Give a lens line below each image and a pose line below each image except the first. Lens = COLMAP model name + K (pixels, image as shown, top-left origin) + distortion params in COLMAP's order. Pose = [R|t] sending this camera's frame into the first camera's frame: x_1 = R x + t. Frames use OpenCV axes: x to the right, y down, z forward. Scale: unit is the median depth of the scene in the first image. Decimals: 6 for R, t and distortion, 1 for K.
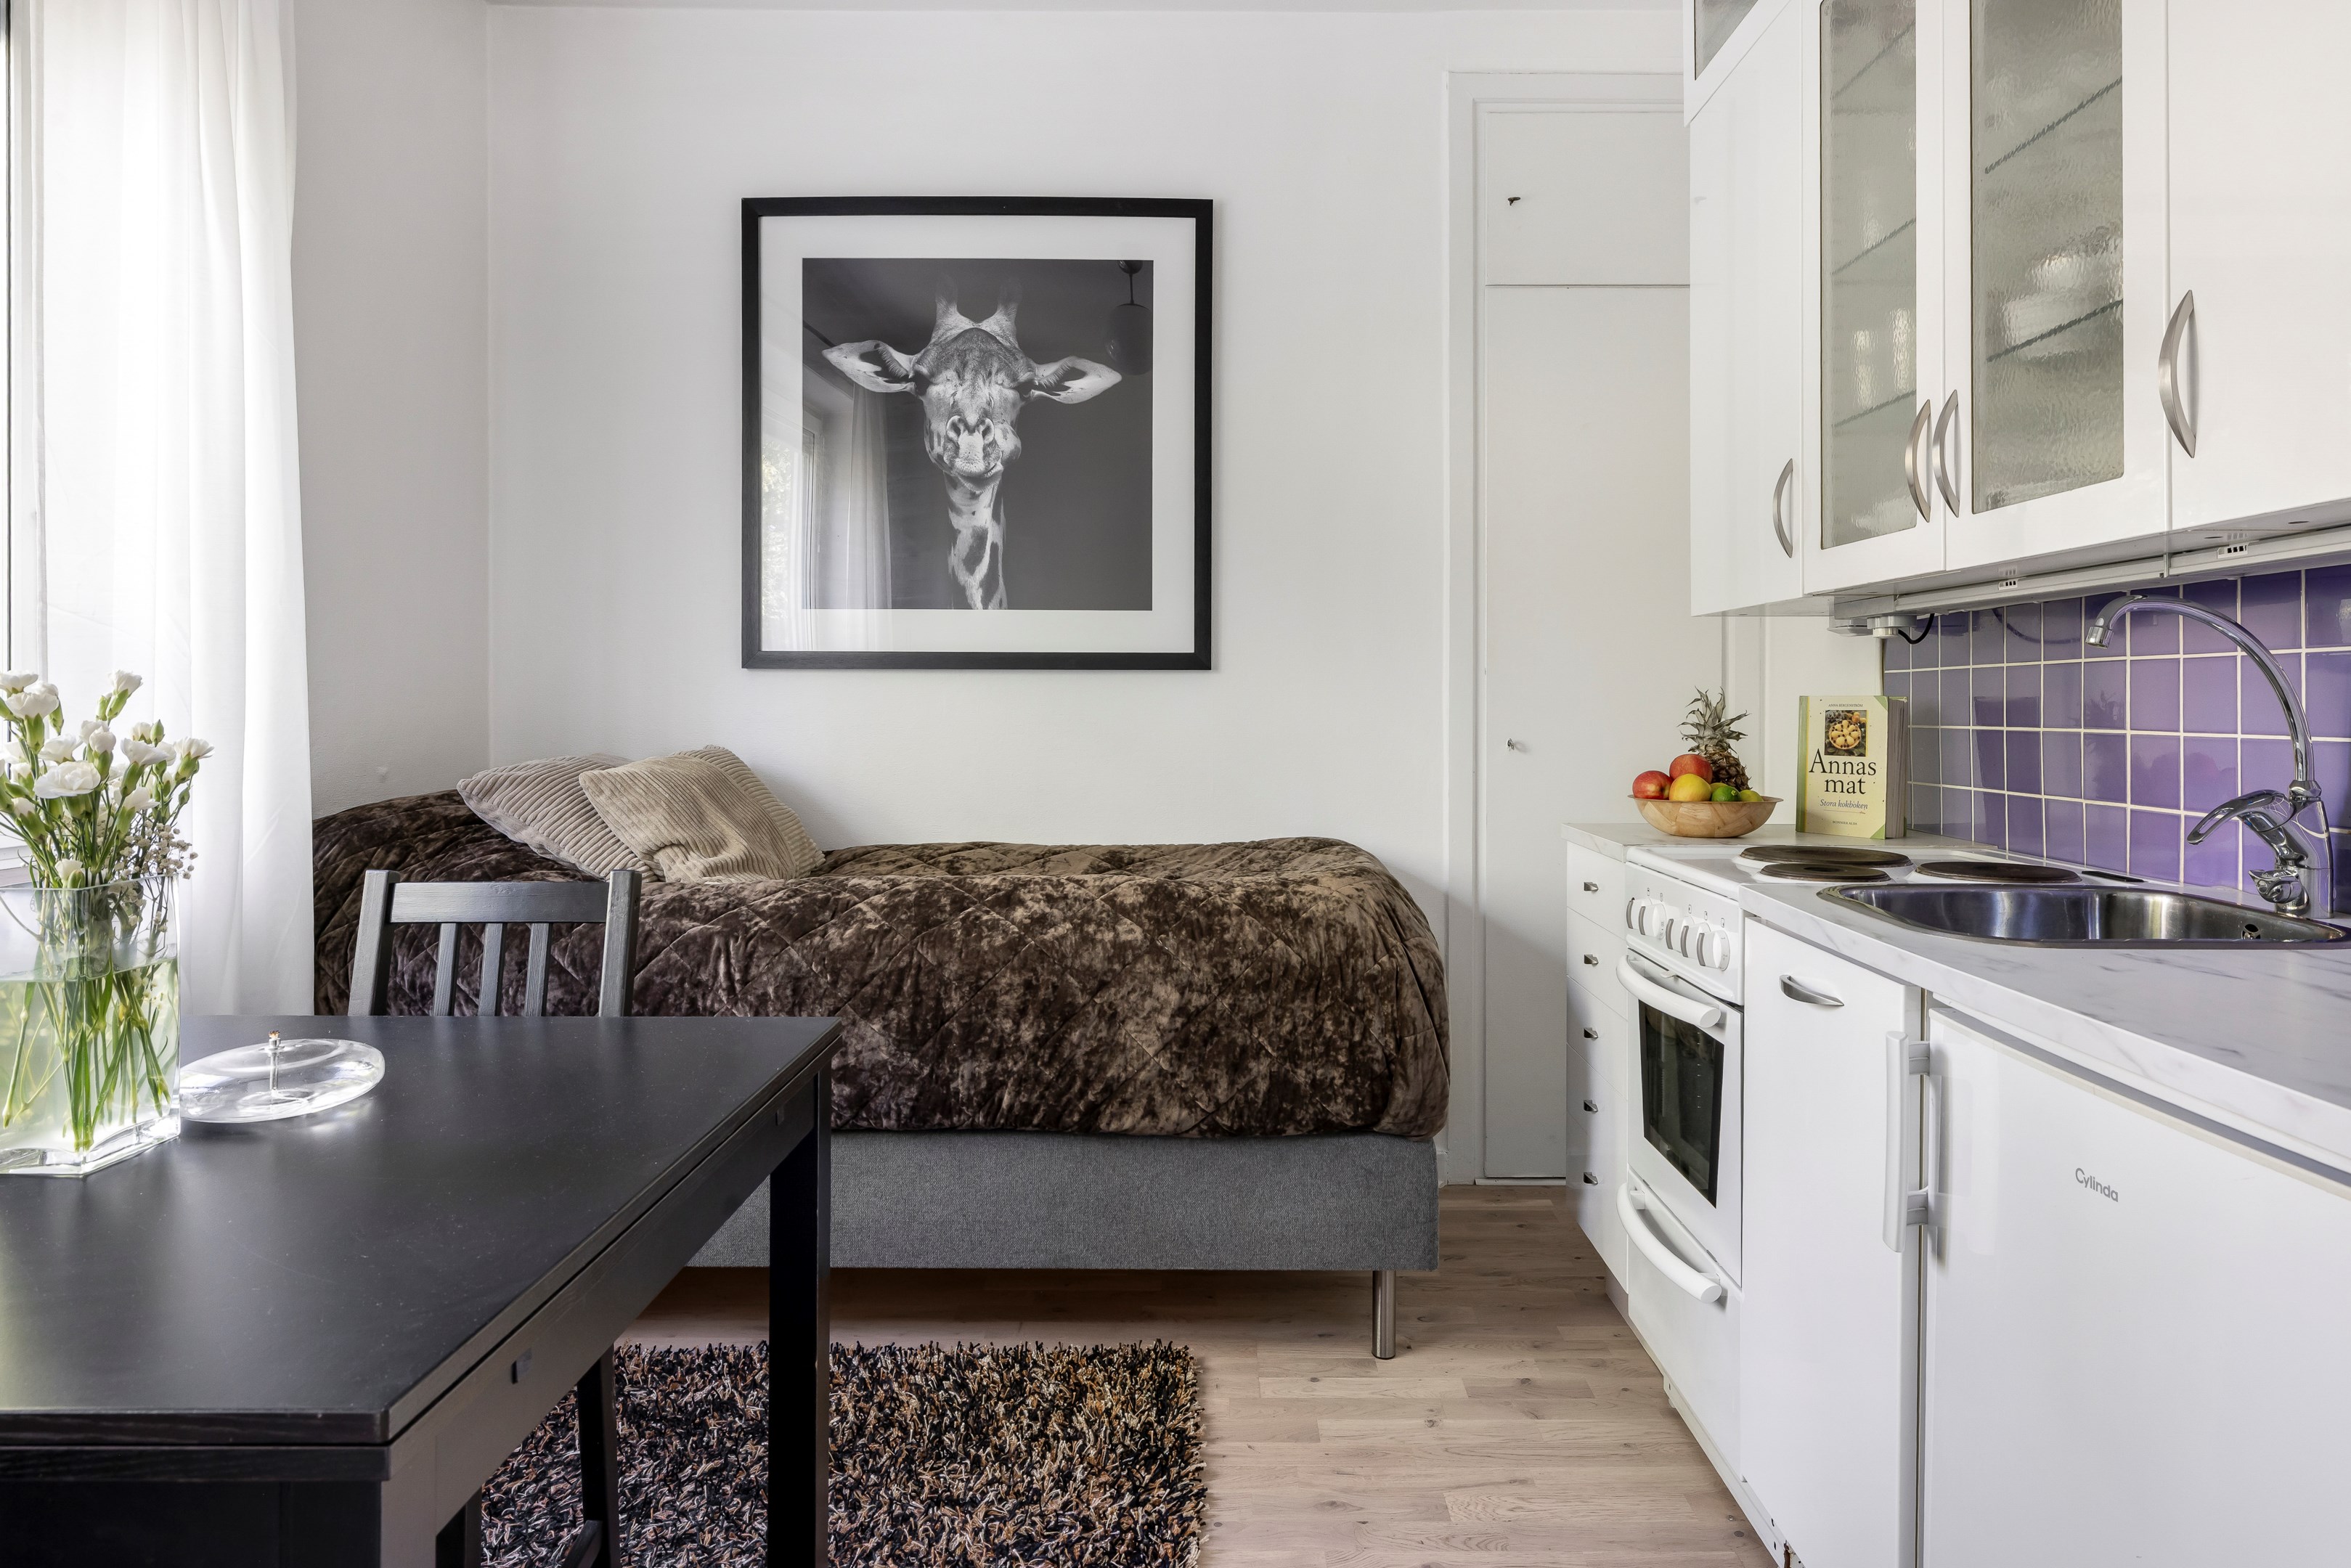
lens RADIAL K [[1387.5, 0, 1201.1], [0, 1387.5, 704.3], [0, 0, 1]] dist [0.002251, -0.001997]
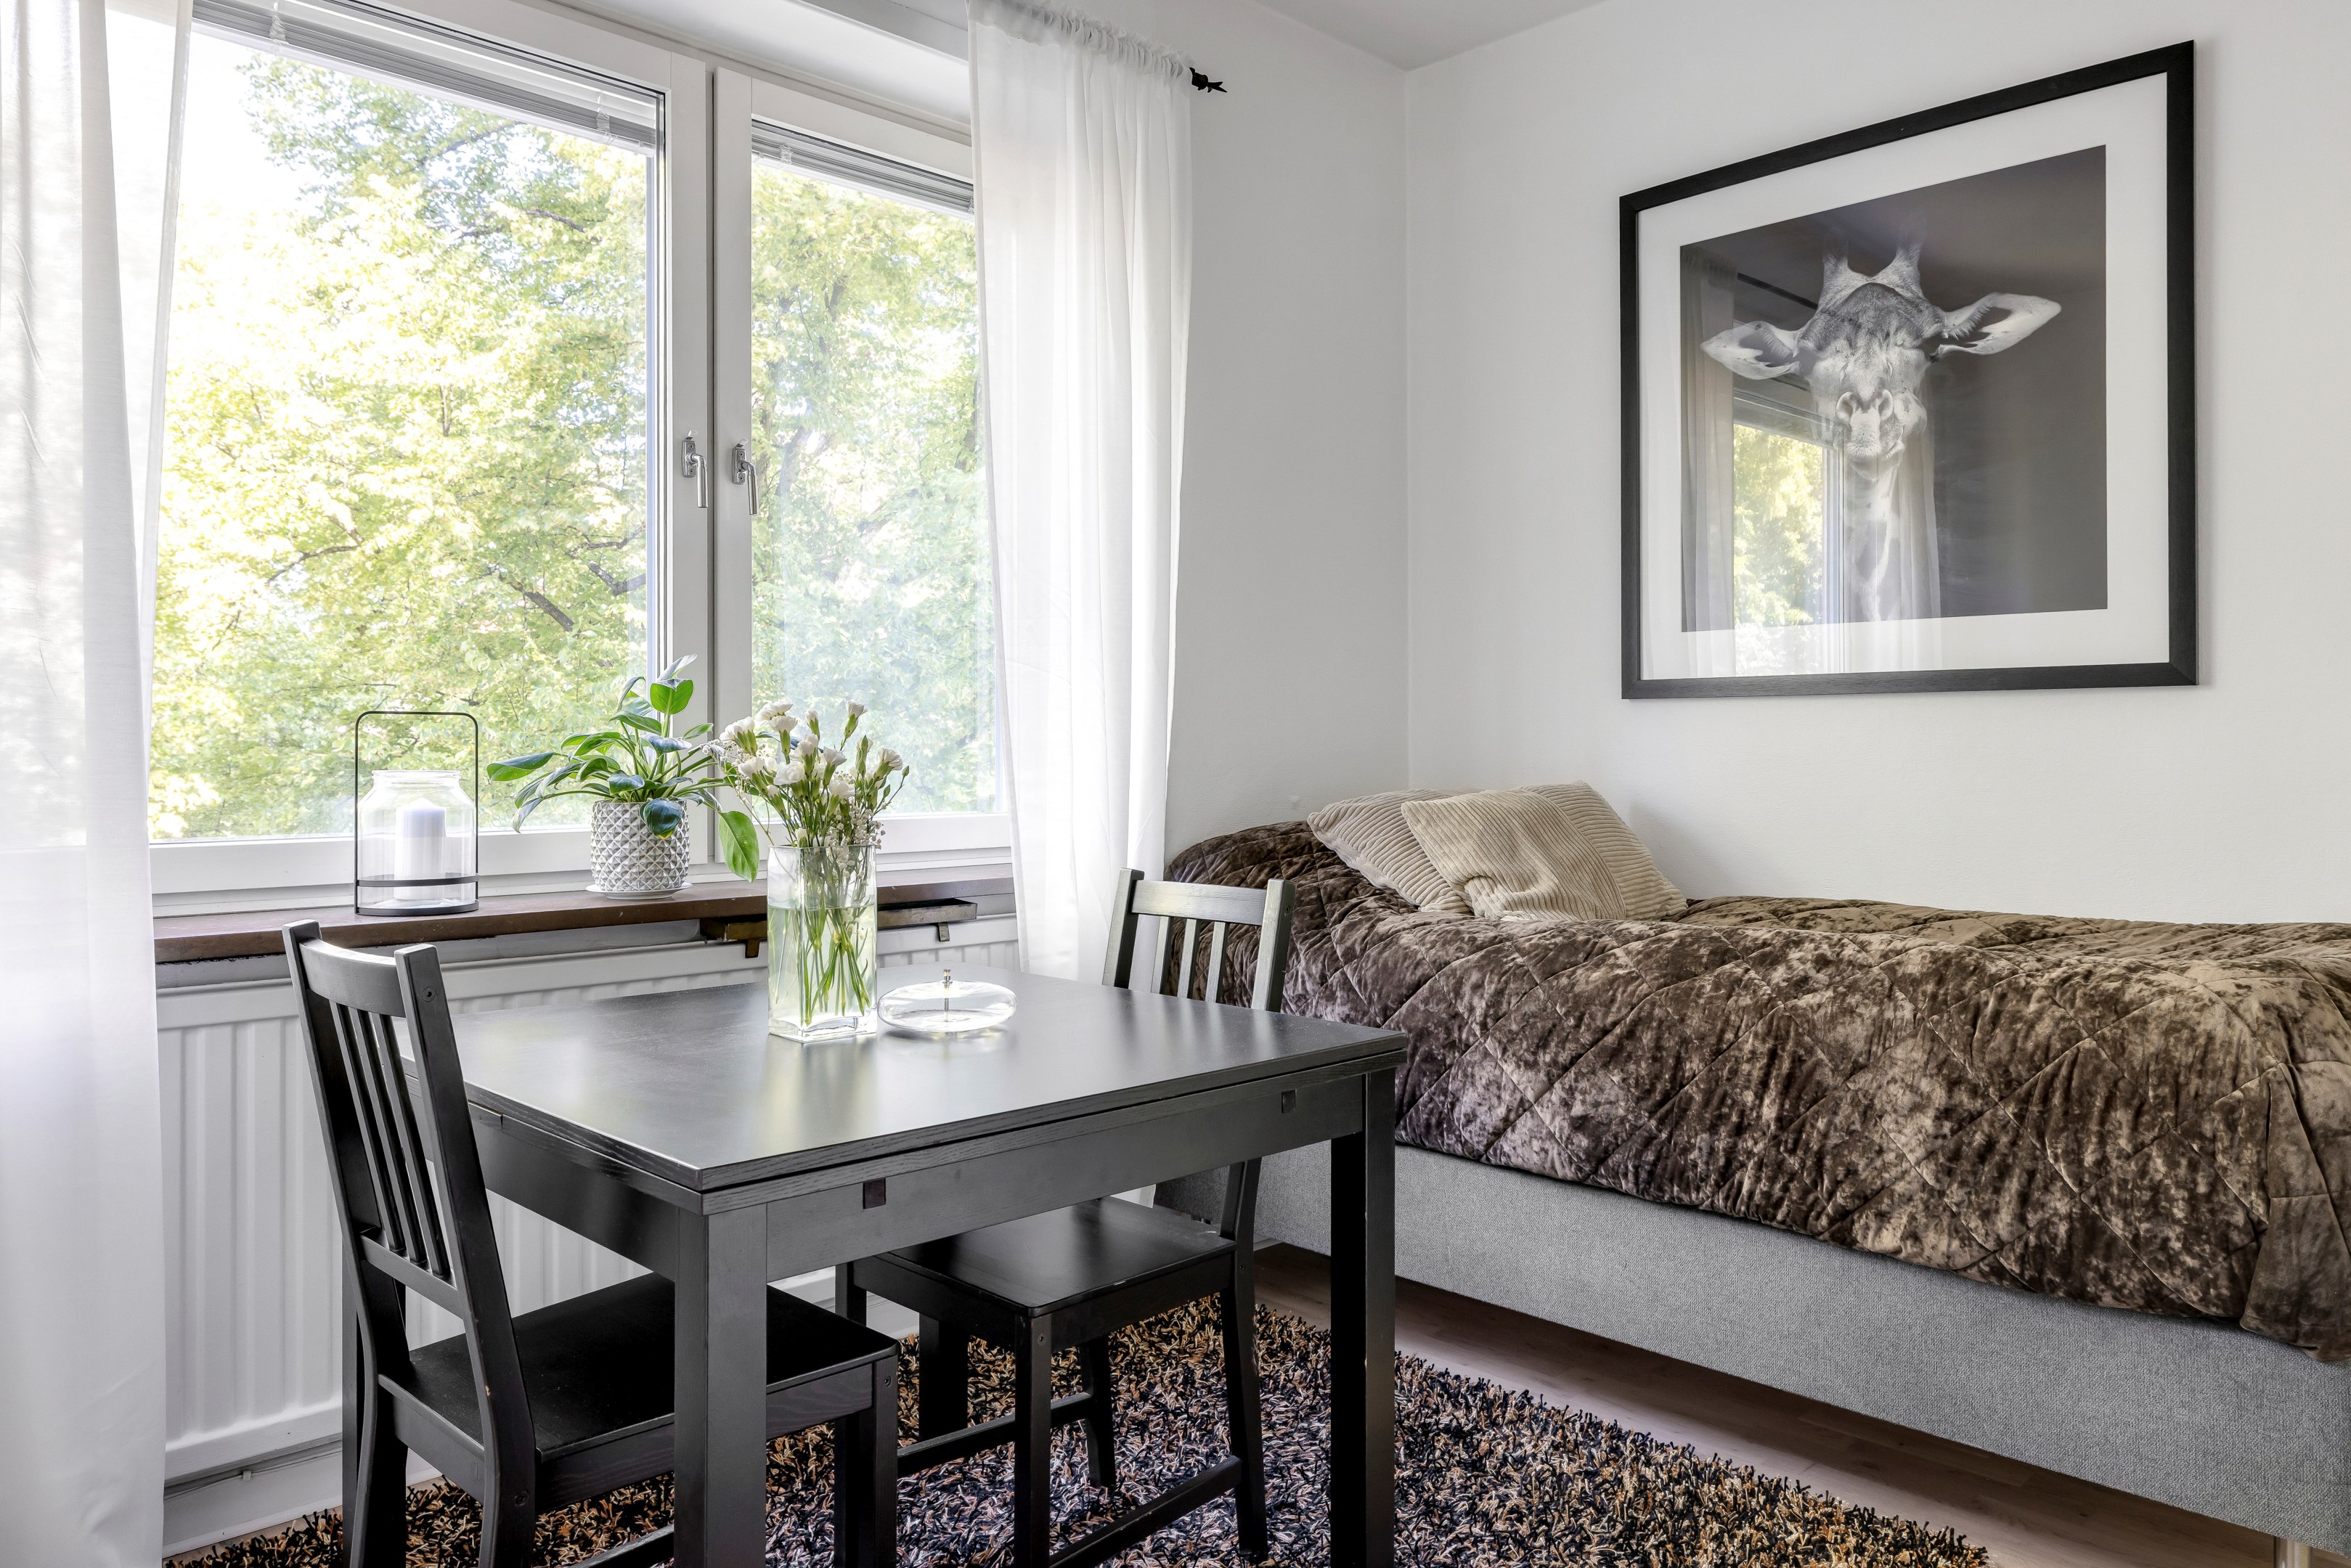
lens RADIAL K [[1624.4, 0, 1186.2], [0, 1624.4, 746.5], [0, 0, 1]] dist [-0.011482, 0.010750]
pose [[0.695476, -0.004928, -0.718532, 0.341198], [0.000943, 0.999982, -0.005946, 0.016398], [0.718548, 0.003458, 0.695468, 0.041297]]
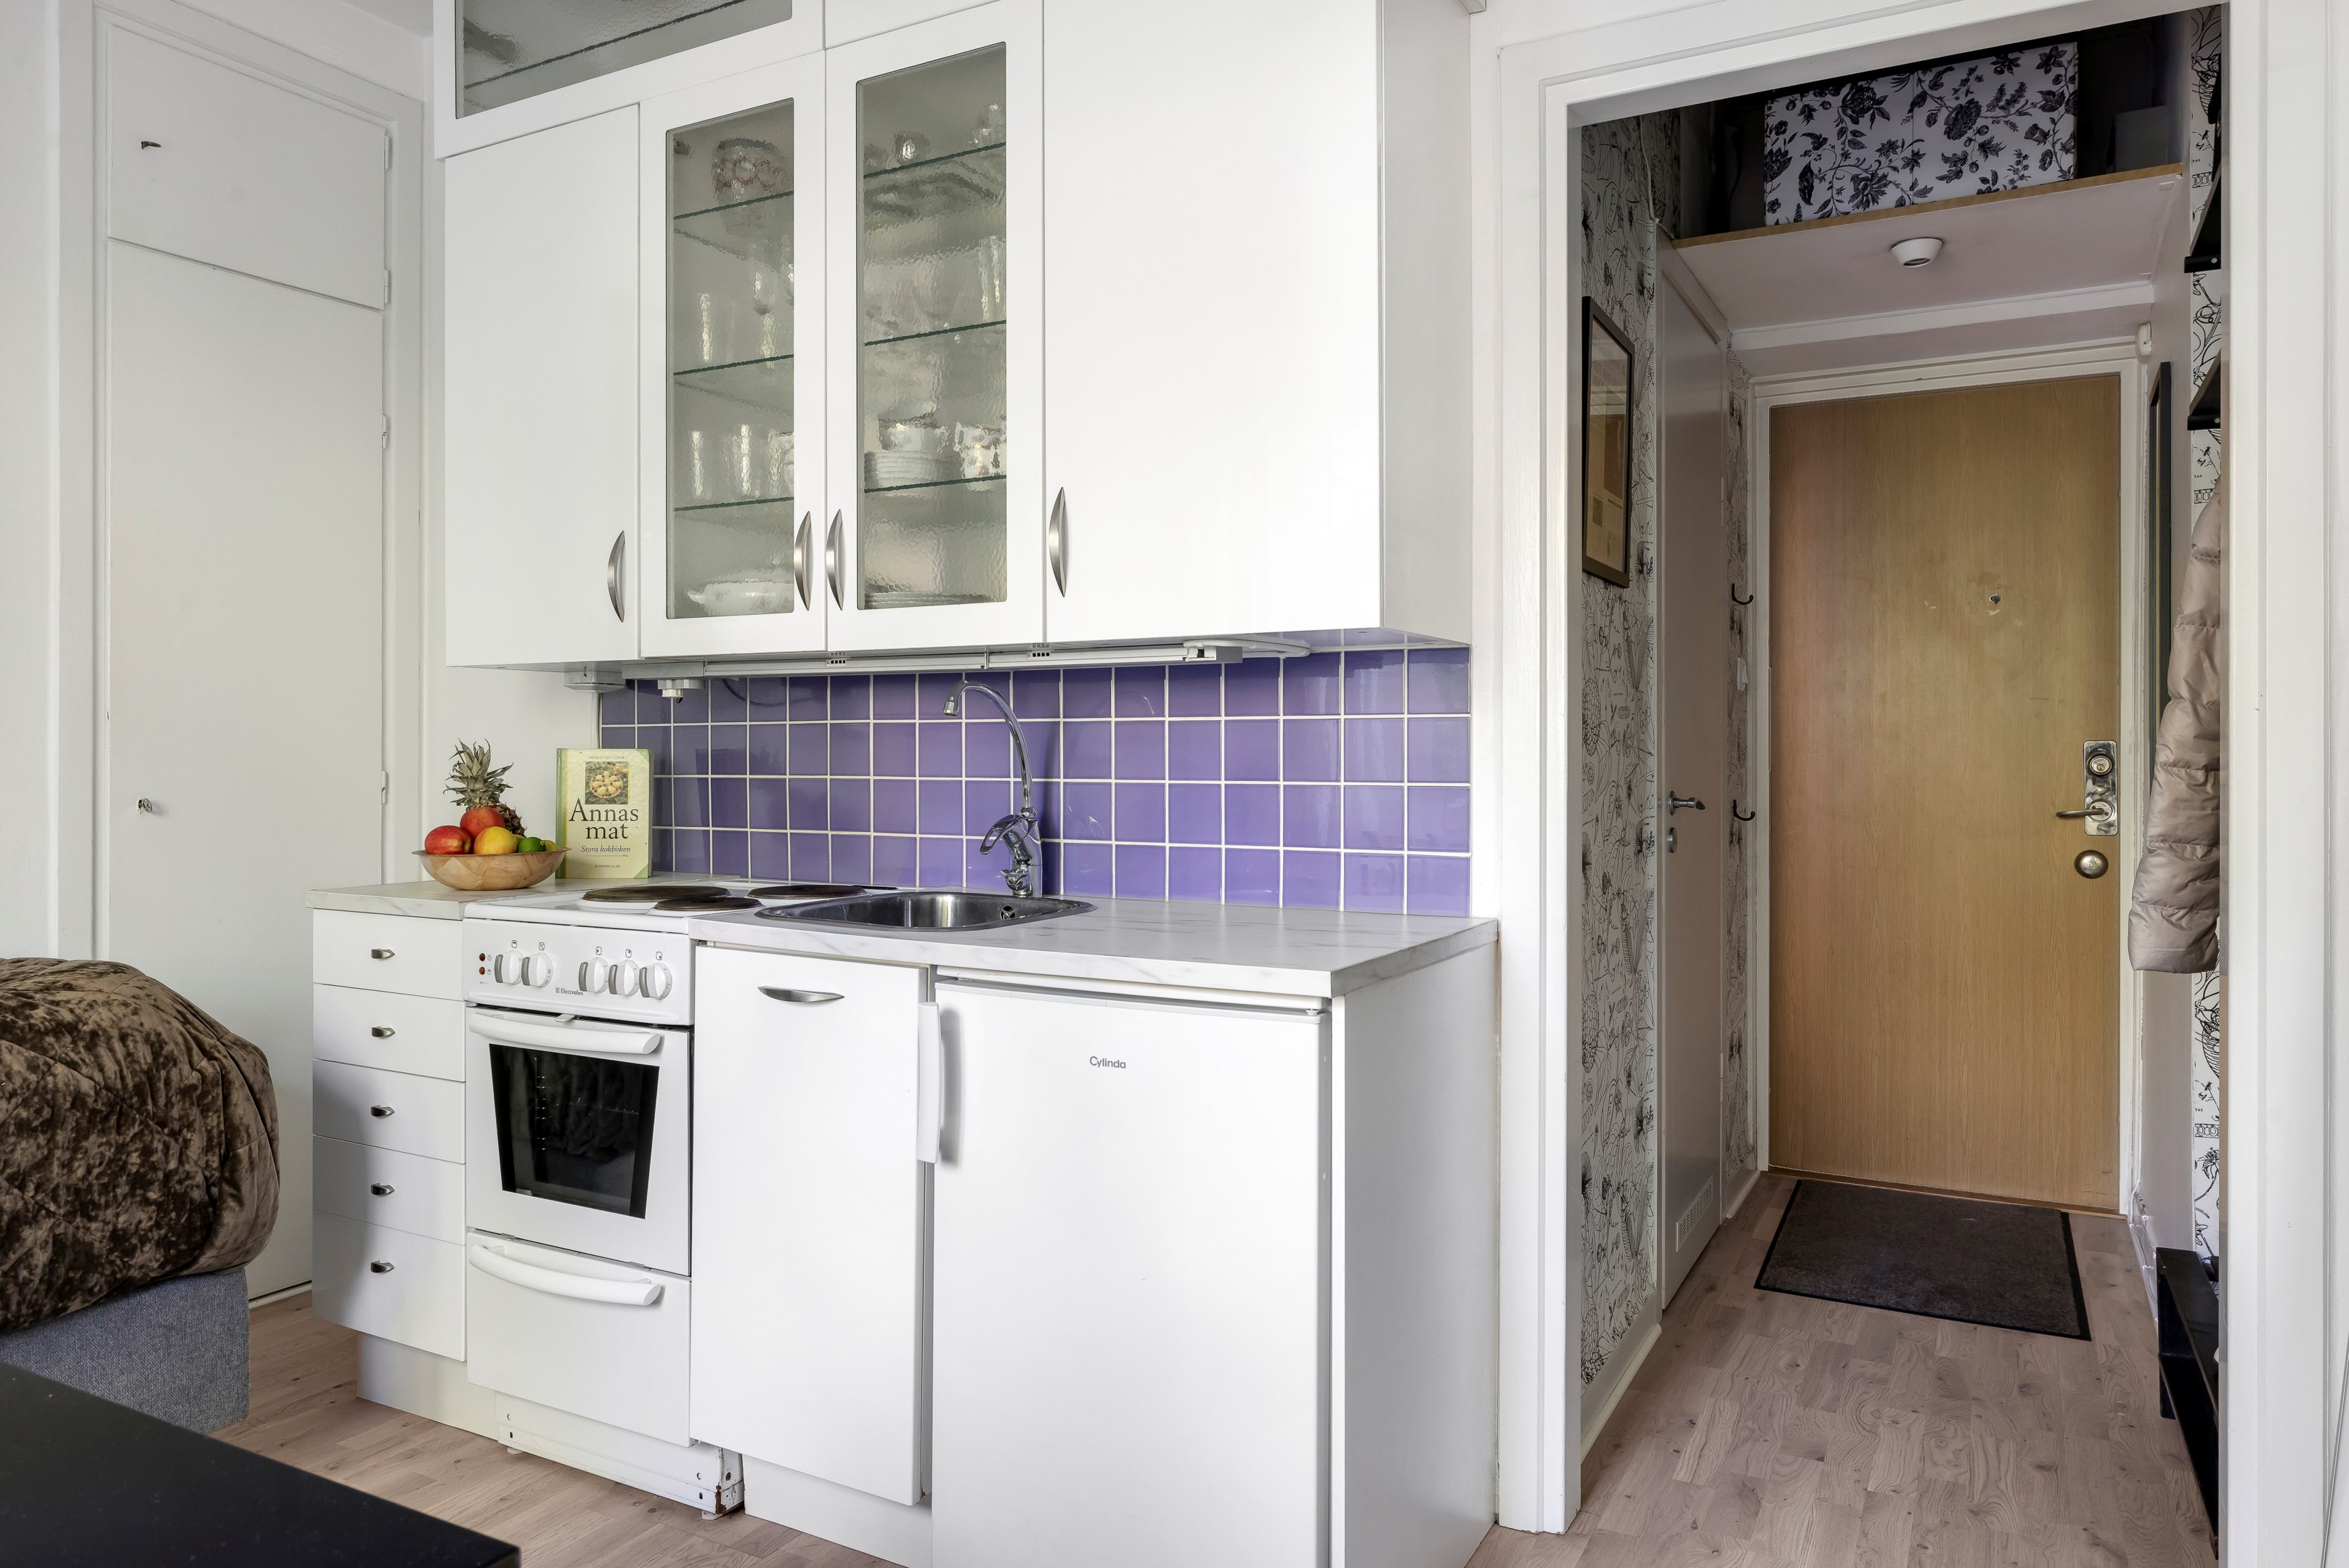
lens RADIAL K [[1540.3, 0, 1186.4], [0, 1540.3, 749.9], [0, 0, 1]] dist [-0.009281, 0.004447]
pose [[0.476005, -0.001026, 0.879442, -0.391895], [0.000834, 0.999999, 0.000715, -0.005605], [-0.879442, 0.000393, 0.476005, 0.038222]]
